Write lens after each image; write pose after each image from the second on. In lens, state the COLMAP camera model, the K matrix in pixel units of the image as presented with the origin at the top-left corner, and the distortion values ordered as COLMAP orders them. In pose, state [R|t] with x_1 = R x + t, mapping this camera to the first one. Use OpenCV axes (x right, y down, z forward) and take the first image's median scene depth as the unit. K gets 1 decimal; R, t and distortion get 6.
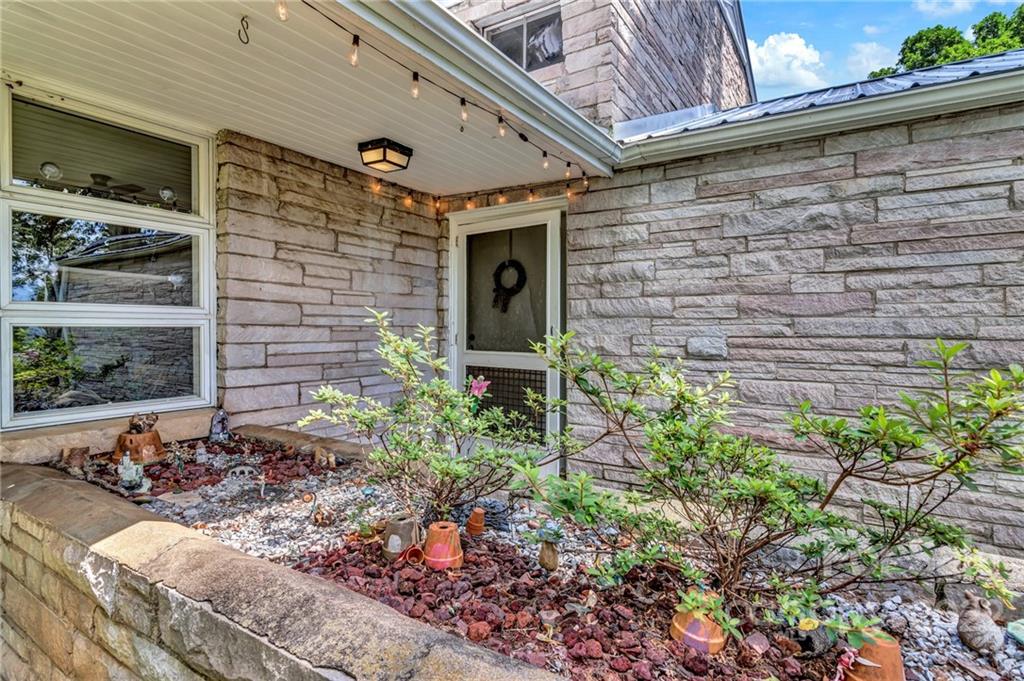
lens RADIAL K [[518.8, 0, 530.8], [0, 518.8, 333.8], [0, 0, 1]] dist [-0.003948, -0.000439]
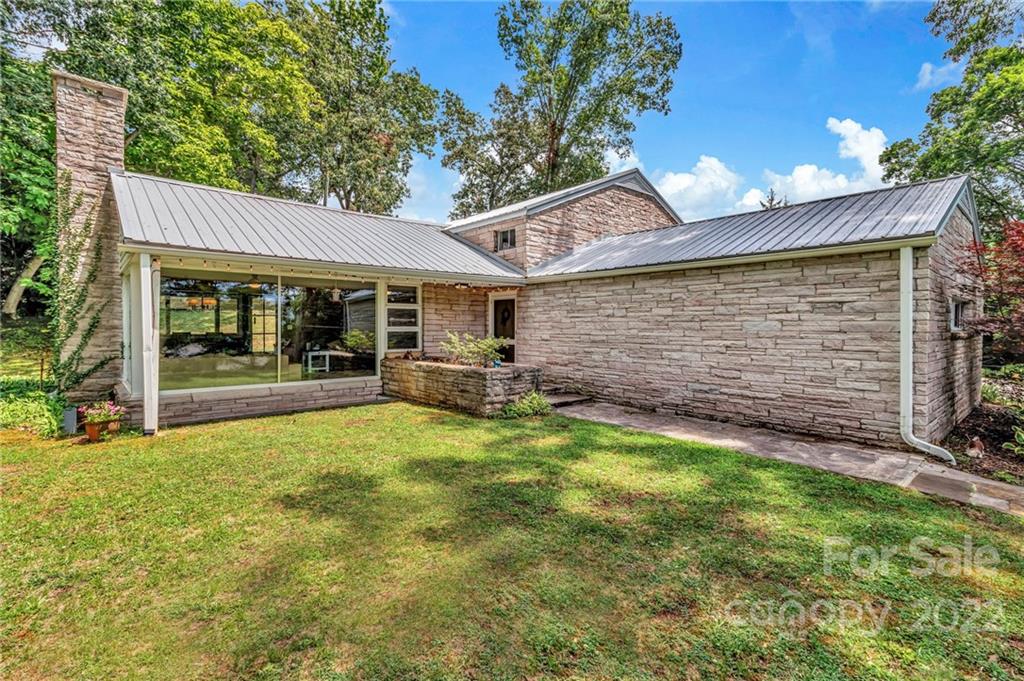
lens RADIAL K [[492.6, 0, 508.9], [0, 492.6, 335.7], [0, 0, 1]] dist [0.003124, 0.000898]
pose [[0.950110, 0.002832, -0.311903, 1.178793], [-0.000171, 0.999963, 0.008558, -0.013559], [0.311916, -0.008078, 0.950075, -2.329280]]
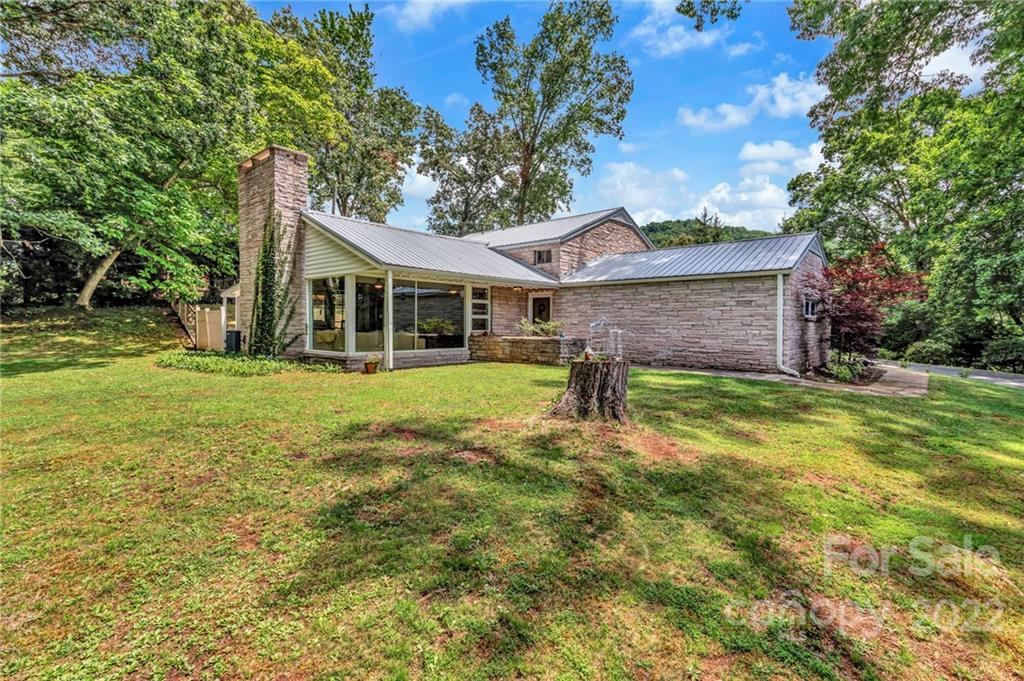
lens RADIAL K [[492.6, 0, 513.6], [0, 492.6, 340.8], [0, 0, 1]] dist [0.003124, 0.000898]
pose [[0.982136, 0.005714, -0.188088, 0.695421], [-0.001460, 0.999740, 0.022751, 0.105687], [0.188169, -0.022070, 0.981889, -4.319946]]
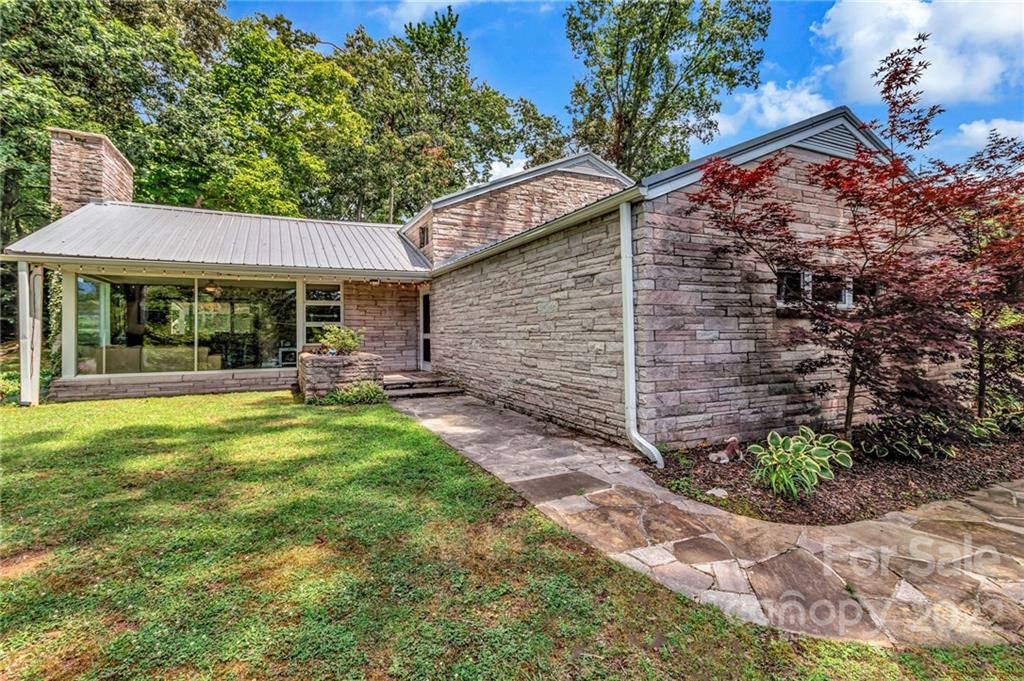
lens RADIAL K [[492.6, 0, 502.2], [0, 492.6, 330.2], [0, 0, 1]] dist [0.003124, 0.000898]
pose [[0.824306, -0.018236, -0.565851, 2.637715], [0.010471, 0.999801, -0.016967, 0.093494], [0.566048, 0.008061, 0.824333, -1.544386]]
